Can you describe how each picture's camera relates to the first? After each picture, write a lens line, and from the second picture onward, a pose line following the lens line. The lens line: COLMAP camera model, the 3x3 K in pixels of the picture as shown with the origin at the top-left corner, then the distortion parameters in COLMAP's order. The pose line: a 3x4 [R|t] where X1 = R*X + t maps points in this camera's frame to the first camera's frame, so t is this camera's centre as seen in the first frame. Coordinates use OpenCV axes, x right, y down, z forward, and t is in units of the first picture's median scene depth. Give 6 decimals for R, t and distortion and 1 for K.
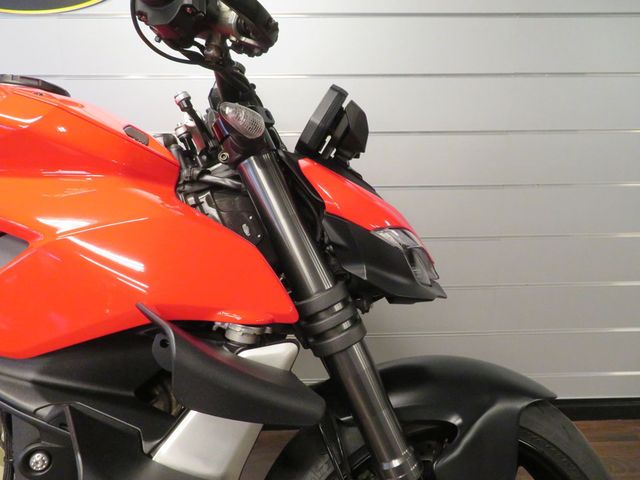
lens RADIAL K [[492.8, 0, 320.0], [0, 492.8, 240.0], [0, 0, 1]] dist [-0.004732, -0.001292]
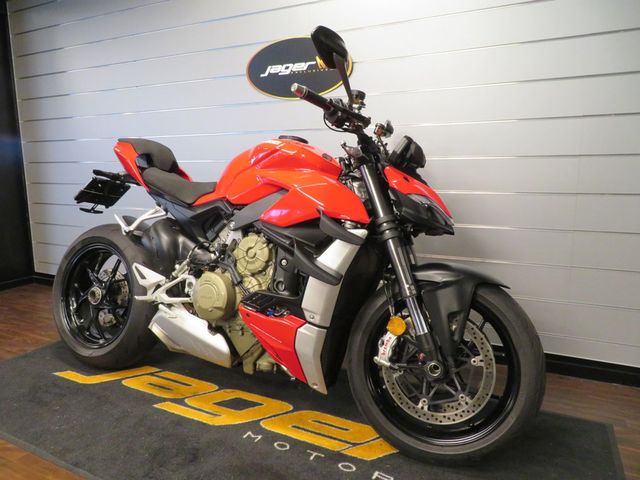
lens RADIAL K [[415.6, 0, 320.0], [0, 415.6, 240.0], [0, 0, 1]] dist [-0.001596, 0.000086]
pose [[0.897627, 0.089729, -0.431527, 0.610763], [-0.104799, 0.994430, -0.011219, 0.266592], [0.428116, 0.055294, 0.902030, -1.039395]]
